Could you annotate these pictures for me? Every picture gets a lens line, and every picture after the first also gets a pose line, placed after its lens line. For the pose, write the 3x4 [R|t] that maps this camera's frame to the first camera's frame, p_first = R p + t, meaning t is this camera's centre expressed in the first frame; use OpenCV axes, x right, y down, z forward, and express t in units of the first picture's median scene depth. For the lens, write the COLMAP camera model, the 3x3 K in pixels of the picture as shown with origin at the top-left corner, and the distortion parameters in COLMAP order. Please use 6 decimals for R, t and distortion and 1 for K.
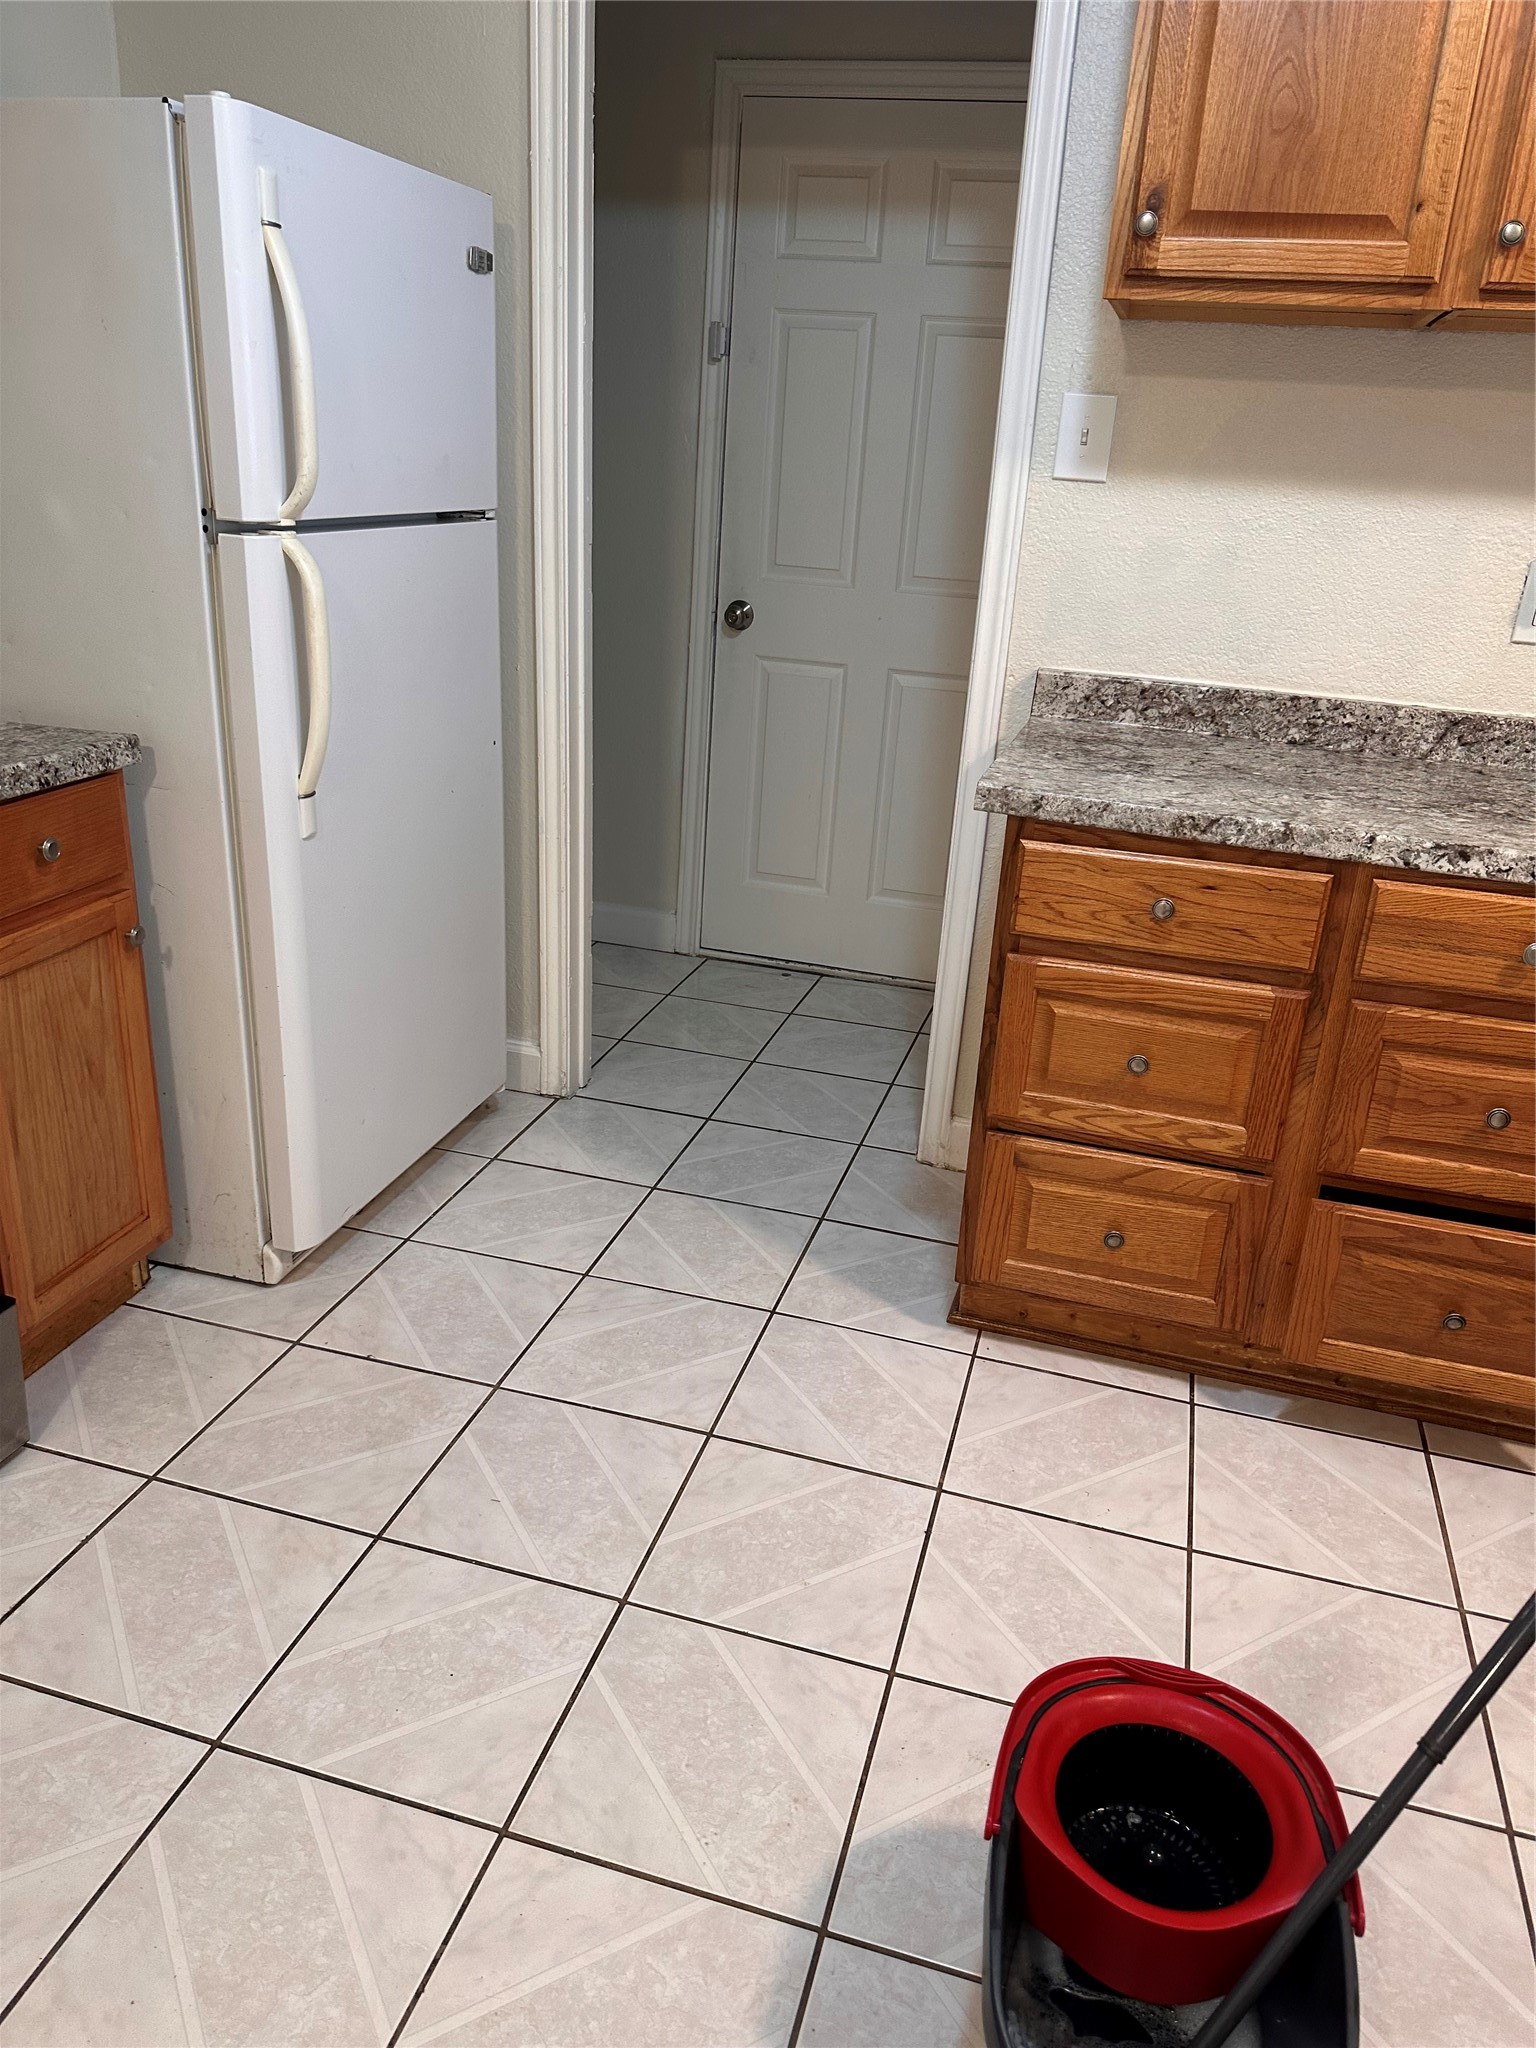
lens RADIAL K [[1424.8, 0, 768.0], [0, 1424.8, 1024.0], [0, 0, 1]] dist [0.136936, -0.275573]
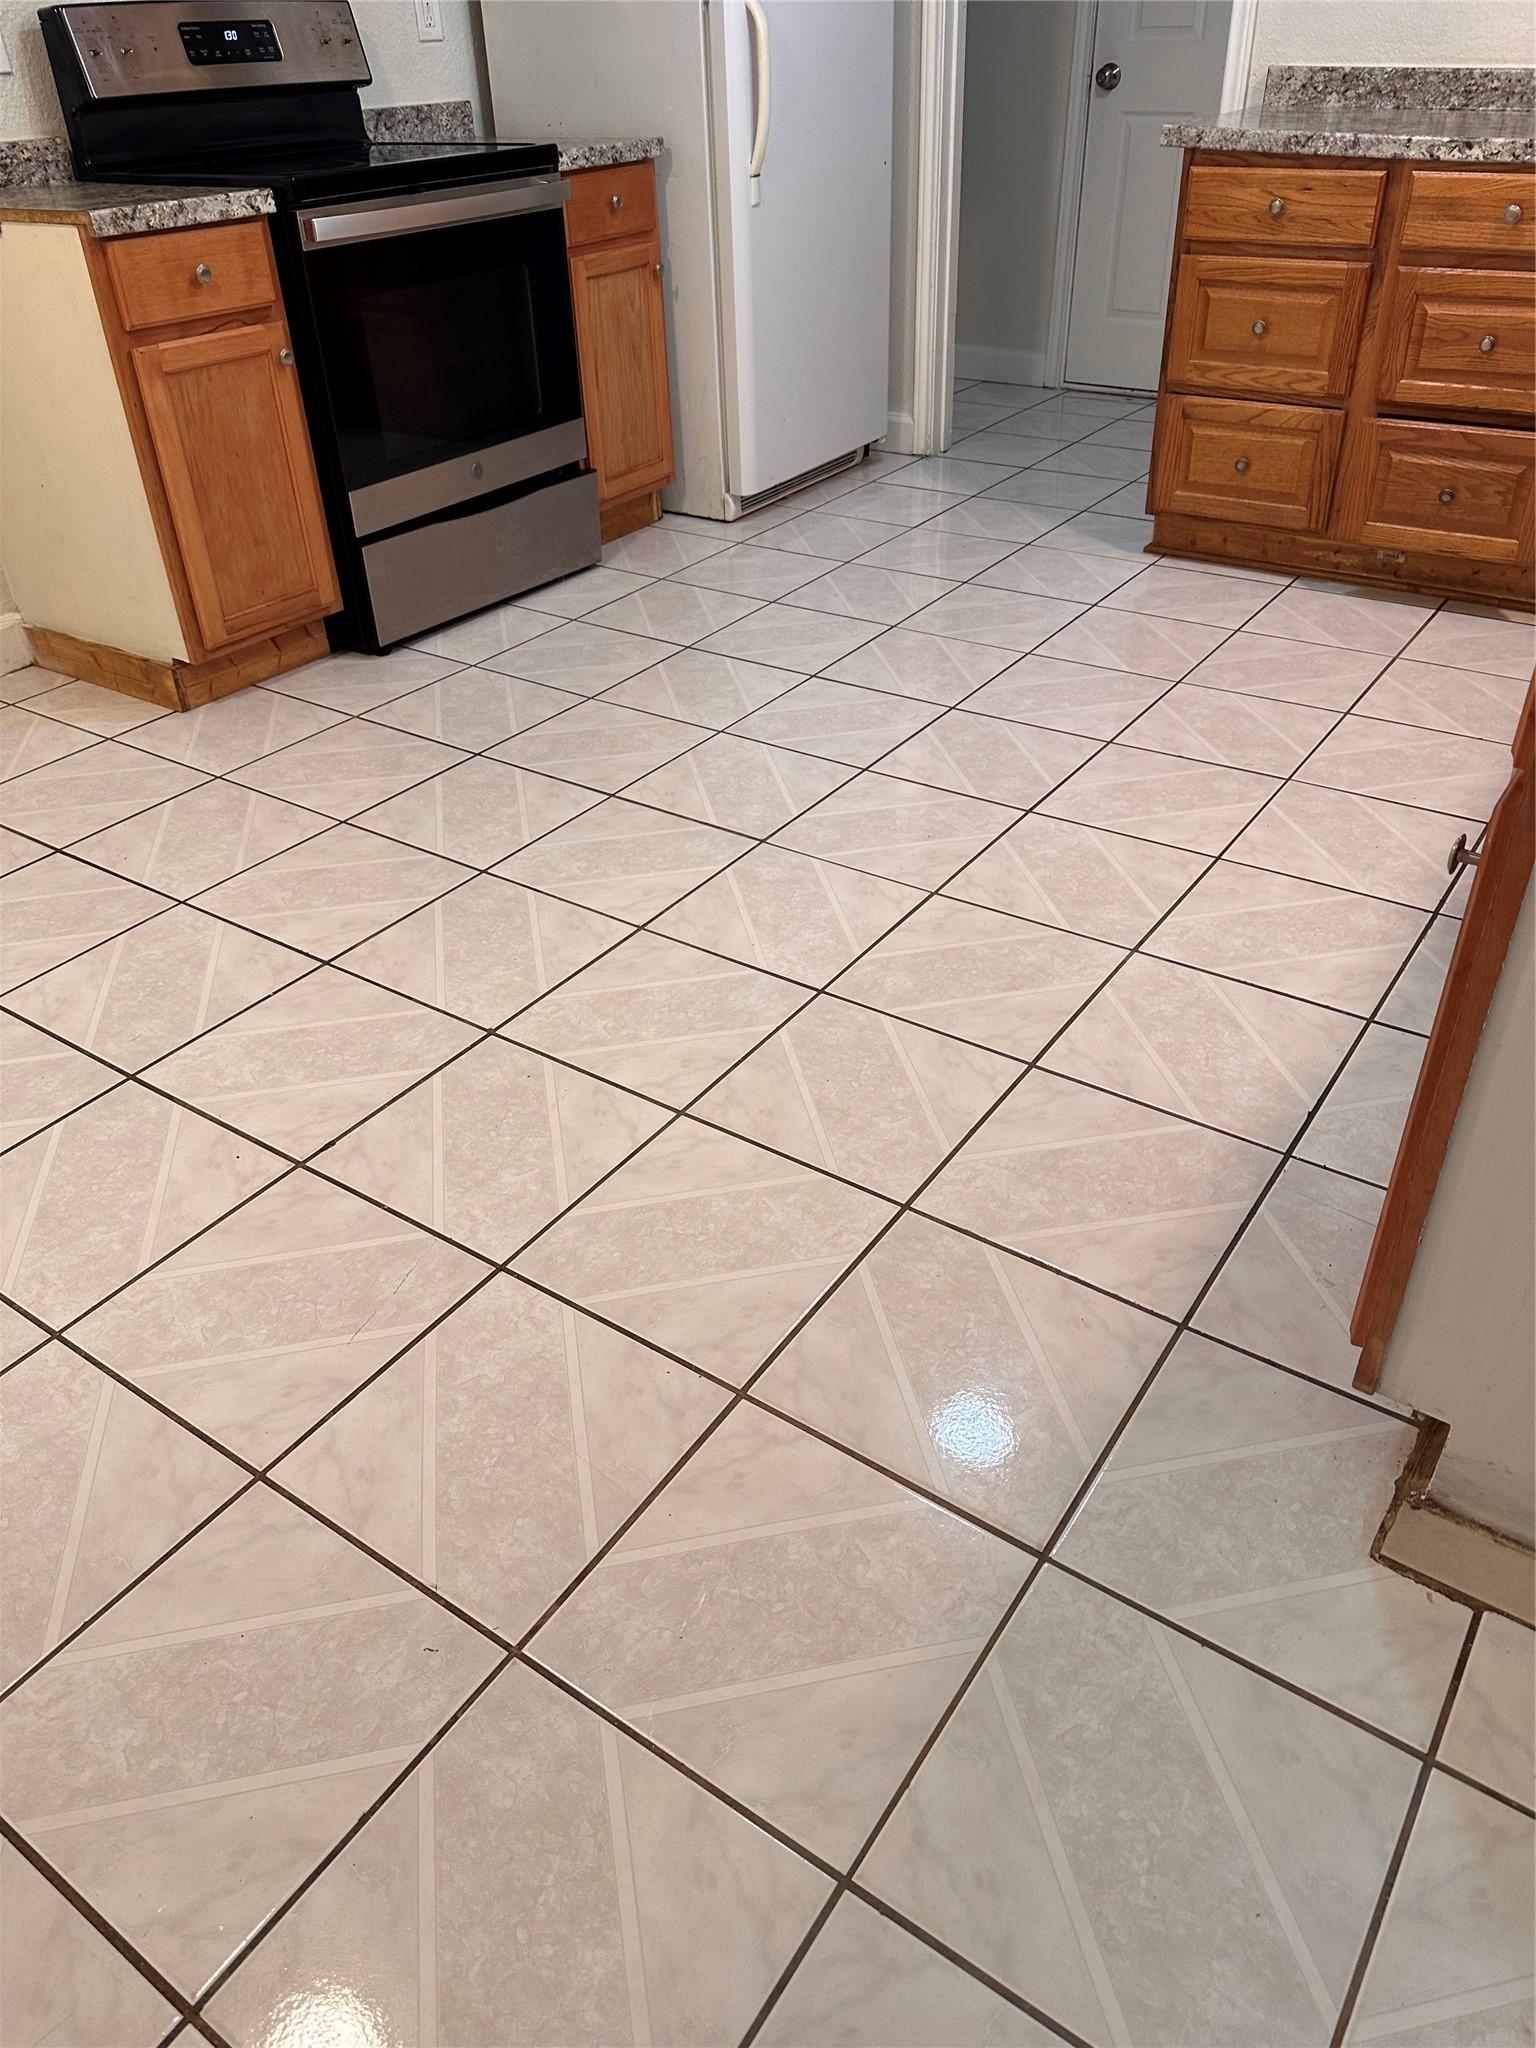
lens RADIAL K [[1455.7, 0, 768.0], [0, 1455.7, 1024.0], [0, 0, 1]] dist [0.030751, -0.034713]
pose [[0.944474, 0.110829, -0.309330, 0.325023], [-0.038190, 0.972045, 0.231667, 0.402004], [0.326358, -0.206991, 0.922304, -0.752566]]
